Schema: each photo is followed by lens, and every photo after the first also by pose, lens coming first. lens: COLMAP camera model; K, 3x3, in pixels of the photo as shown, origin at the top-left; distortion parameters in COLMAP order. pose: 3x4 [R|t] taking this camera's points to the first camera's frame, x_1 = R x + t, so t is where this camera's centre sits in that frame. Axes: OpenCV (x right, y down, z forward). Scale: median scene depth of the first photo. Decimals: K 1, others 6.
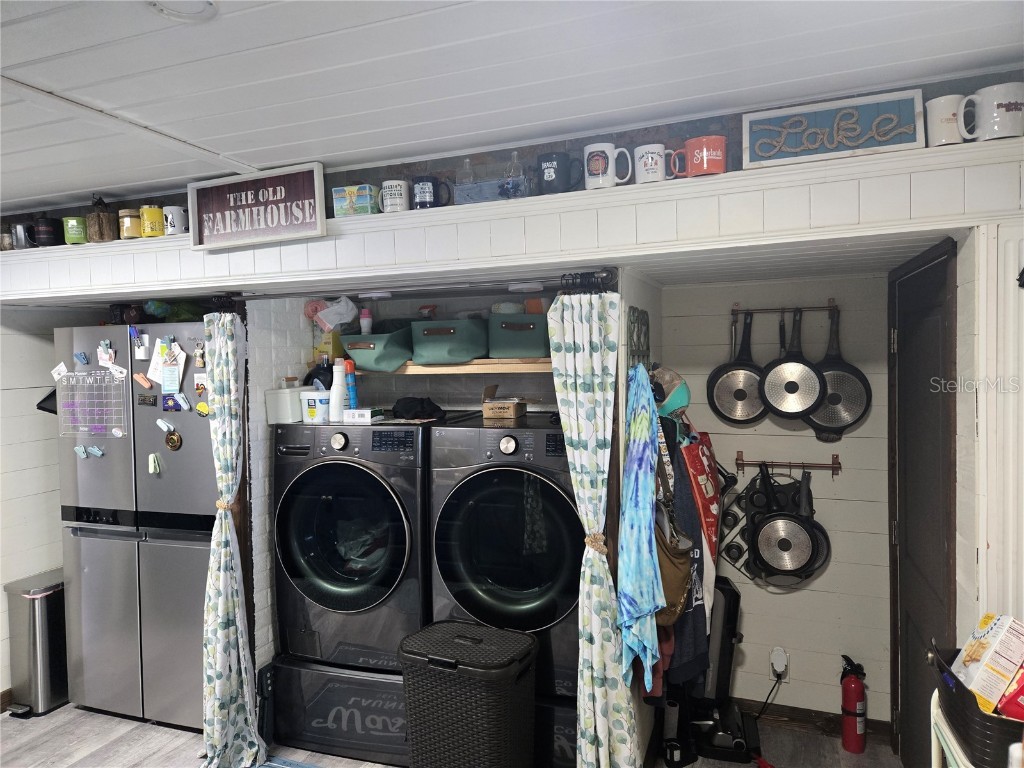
lens RADIAL K [[688.4, 0, 509.7], [0, 688.4, 383.0], [0, 0, 1]] dist [0.043238, -0.003283]
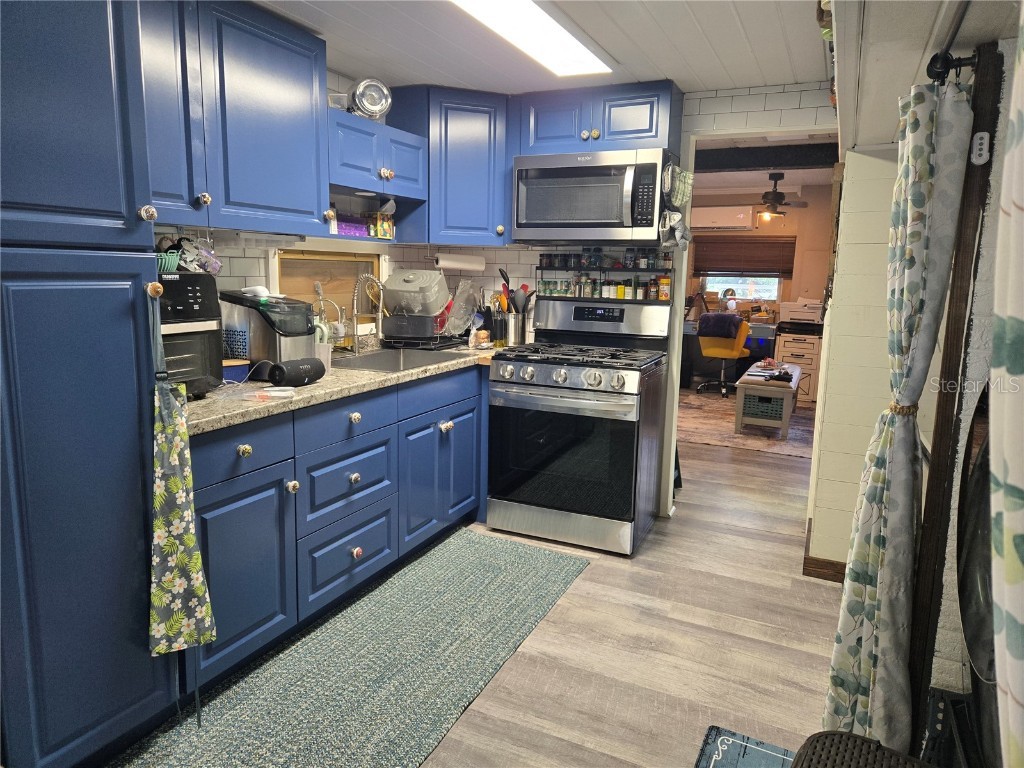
lens RADIAL K [[688.4, 0, 512.0], [0, 688.4, 381.0], [0, 0, 1]] dist [0.043238, -0.003283]
pose [[-0.102182, 0.172478, -0.979699, 0.256870], [-0.047826, 0.982863, 0.178023, 0.057156], [0.993615, 0.065045, -0.092182, 0.716555]]
